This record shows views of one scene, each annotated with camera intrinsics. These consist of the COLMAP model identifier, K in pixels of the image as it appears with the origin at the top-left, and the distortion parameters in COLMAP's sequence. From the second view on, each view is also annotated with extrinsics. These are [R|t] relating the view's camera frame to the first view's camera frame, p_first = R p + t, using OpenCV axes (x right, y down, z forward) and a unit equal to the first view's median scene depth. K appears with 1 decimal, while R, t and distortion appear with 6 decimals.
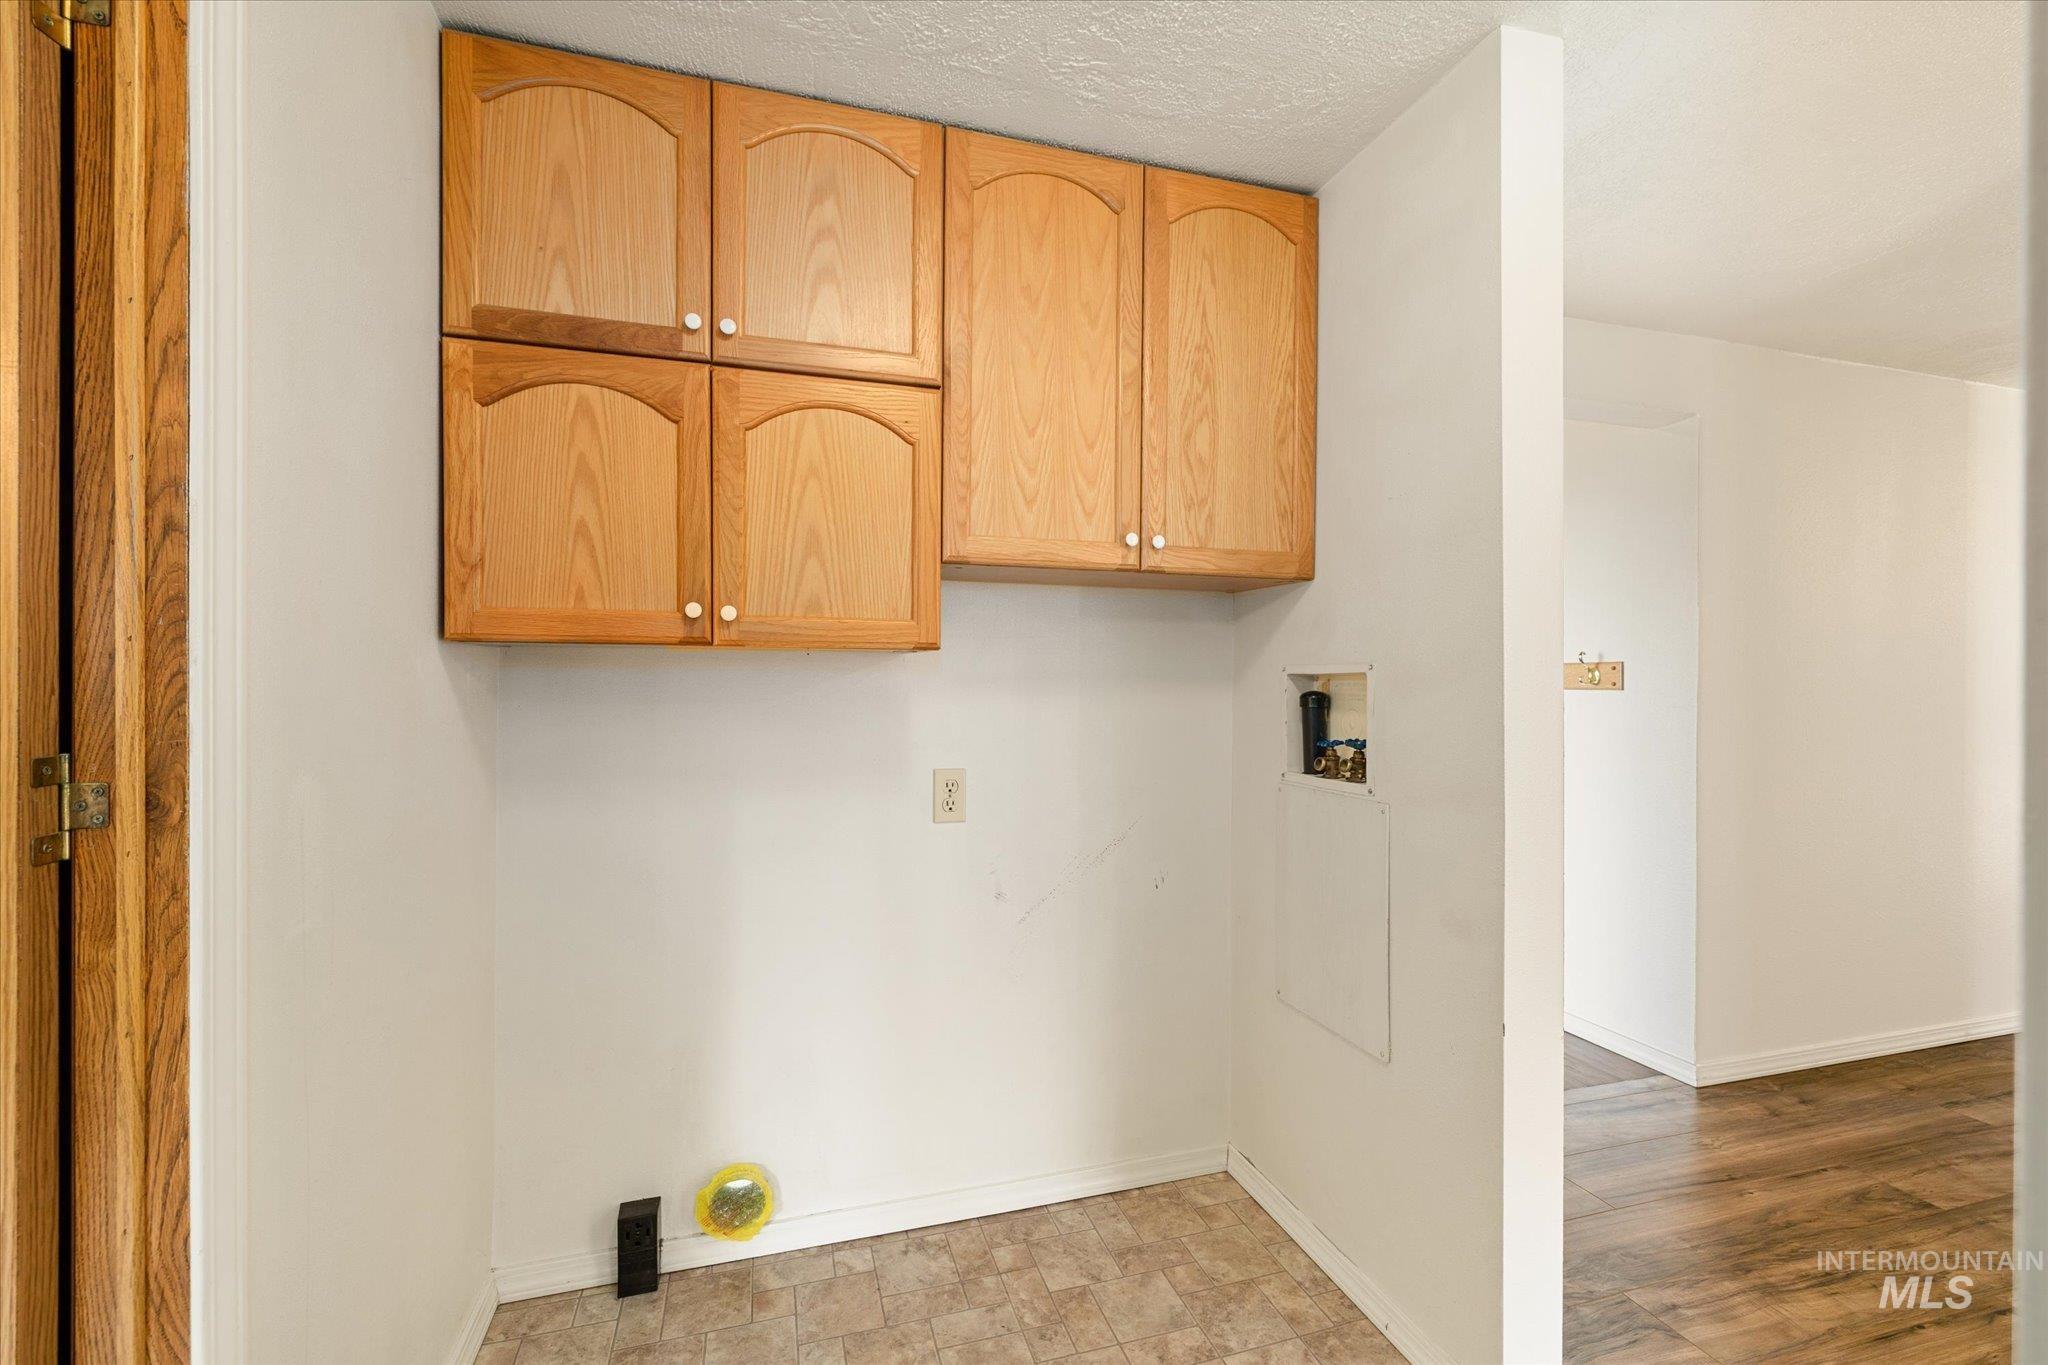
lens RADIAL K [[851.3, 0, 1017.2], [0, 851.3, 678.0], [0, 0, 1]] dist [-0.000249, -0.000739]
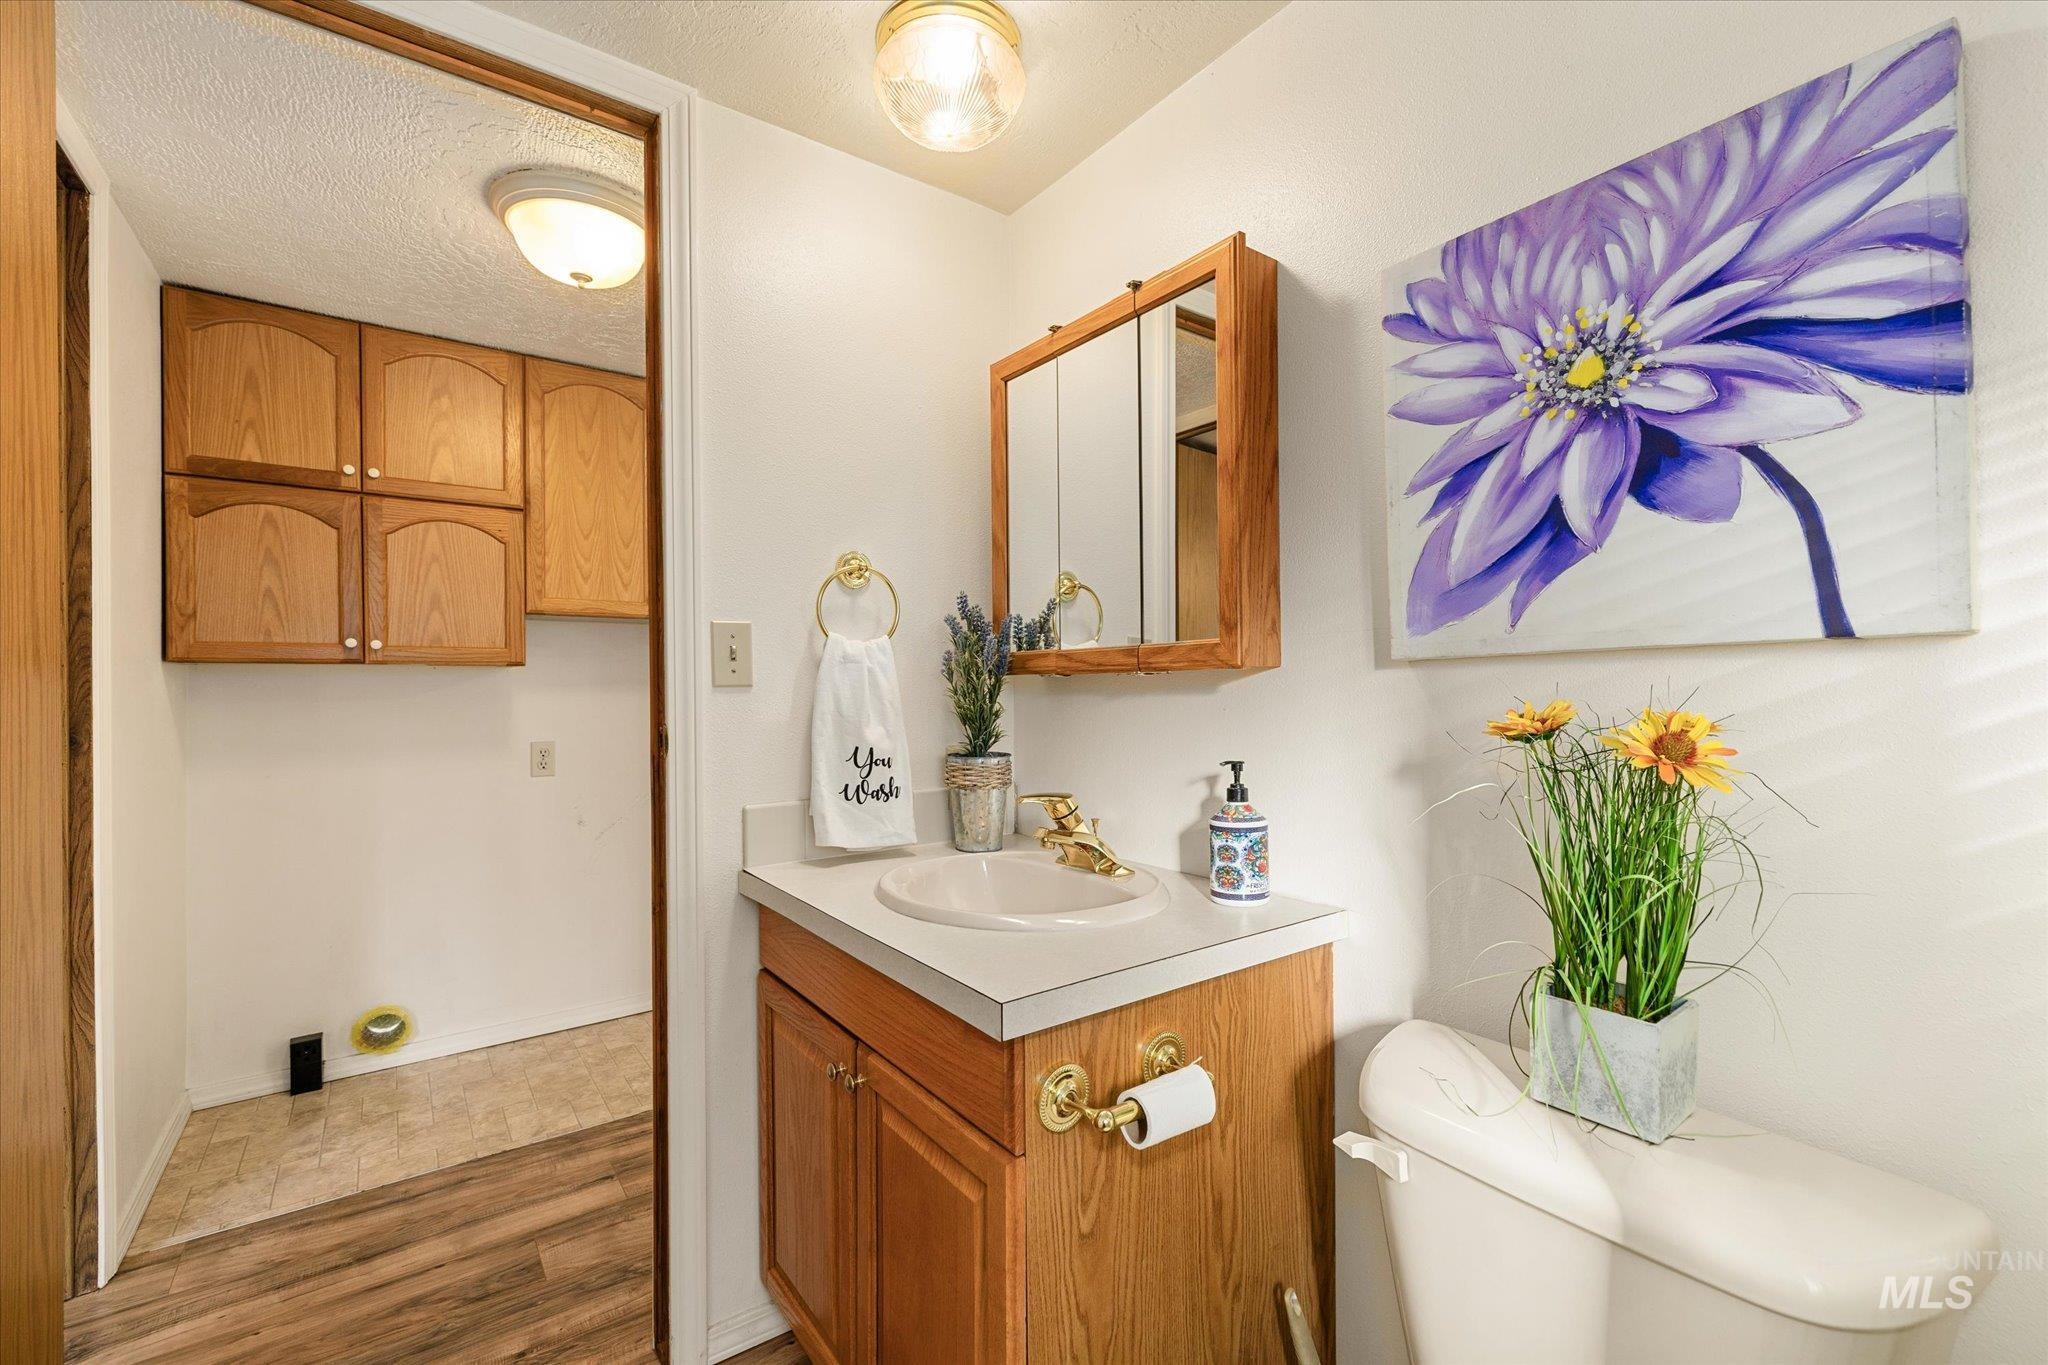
lens RADIAL K [[851.3, 0, 1019.0], [0, 851.3, 682.9], [0, 0, 1]] dist [-0.000249, -0.000739]
pose [[0.939990, -0.010710, 0.341034, 0.277775], [0.011401, 0.999935, -0.000022, 0.013346], [-0.341012, 0.003908, 0.940051, -1.004467]]
